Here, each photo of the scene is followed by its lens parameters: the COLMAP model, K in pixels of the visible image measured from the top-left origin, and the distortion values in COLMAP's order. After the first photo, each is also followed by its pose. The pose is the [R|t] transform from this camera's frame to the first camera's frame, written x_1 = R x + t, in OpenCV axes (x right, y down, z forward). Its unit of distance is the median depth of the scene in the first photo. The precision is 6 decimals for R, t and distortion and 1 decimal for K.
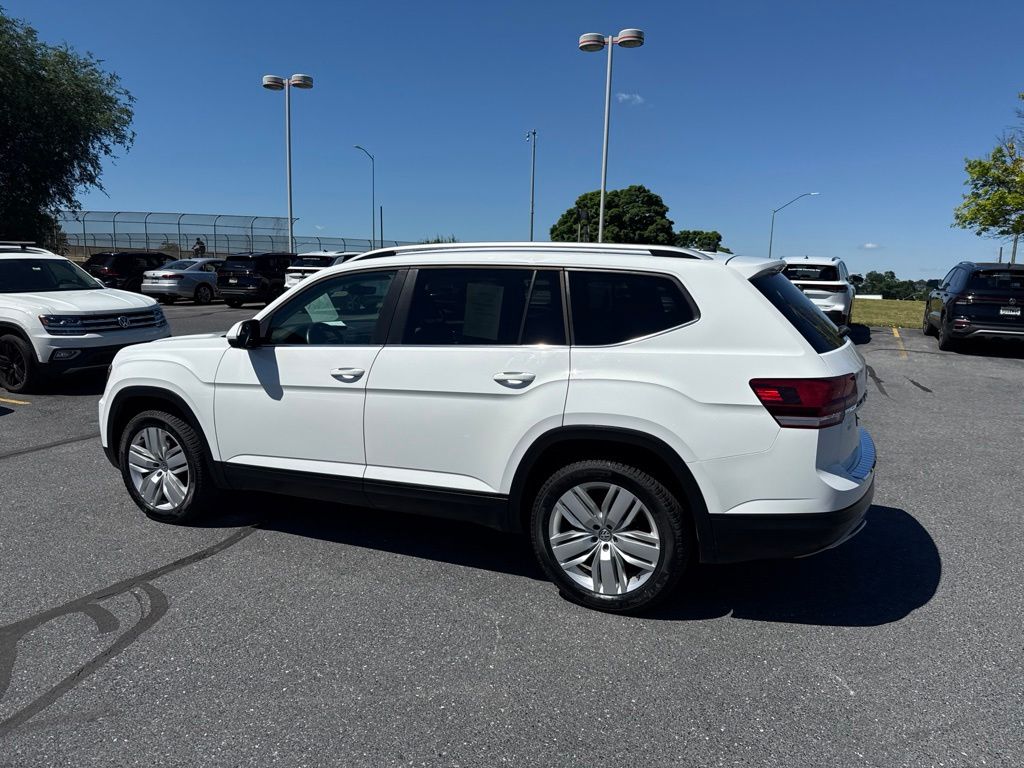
lens RADIAL K [[721.7, 0, 507.0], [0, 721.7, 384.2], [0, 0, 1]] dist [0.055270, -0.081067]
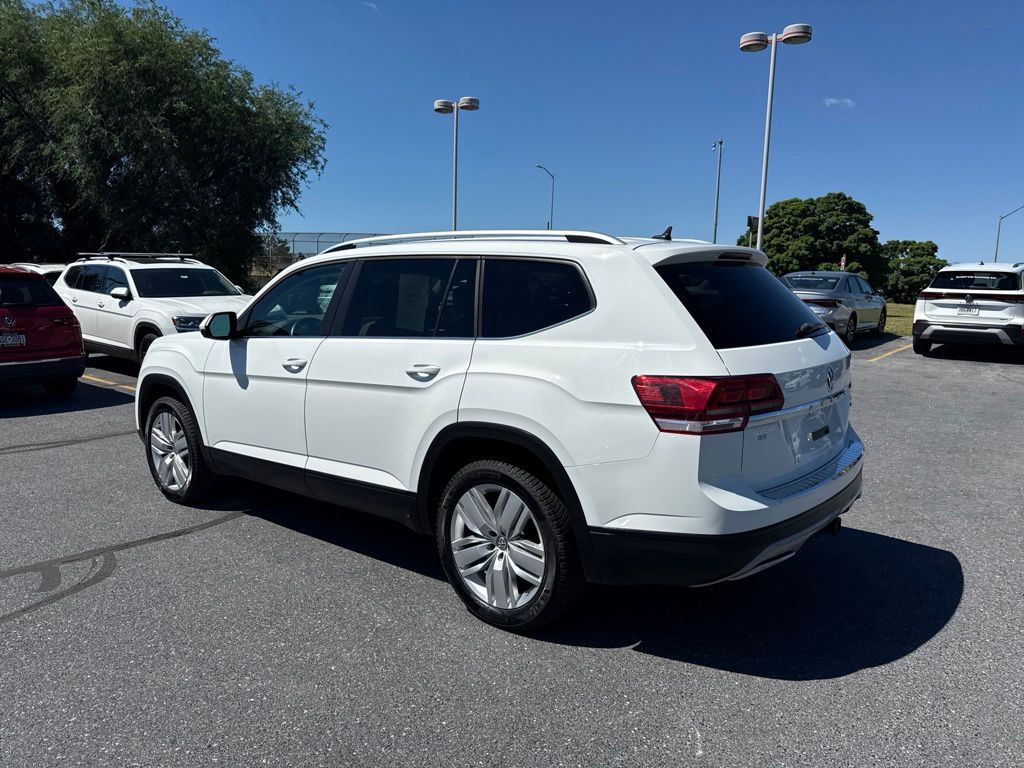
lens RADIAL K [[725.9, 0, 511.8], [0, 725.9, 376.9], [0, 0, 1]] dist [0.029609, -0.040247]
pose [[0.968245, 0.029823, -0.248217, 0.326494], [-0.037595, 0.998938, -0.026629, 0.018648], [0.247160, 0.035115, 0.968338, 0.089242]]
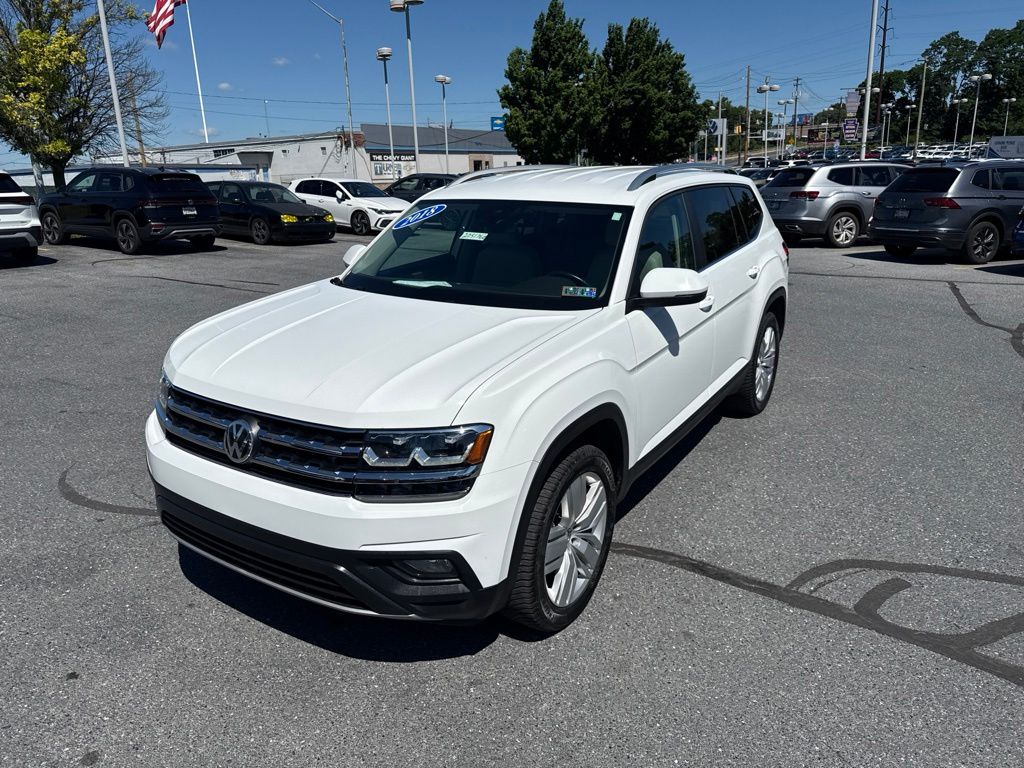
lens RADIAL K [[726.7, 0, 504.9], [0, 726.7, 382.1], [0, 0, 1]] dist [0.022579, -0.028015]
pose [[0.134306, -0.294404, 0.946197, -1.227770], [0.169589, 0.947589, 0.270765, -0.226801], [-0.976320, 0.124099, 0.177194, 1.103254]]
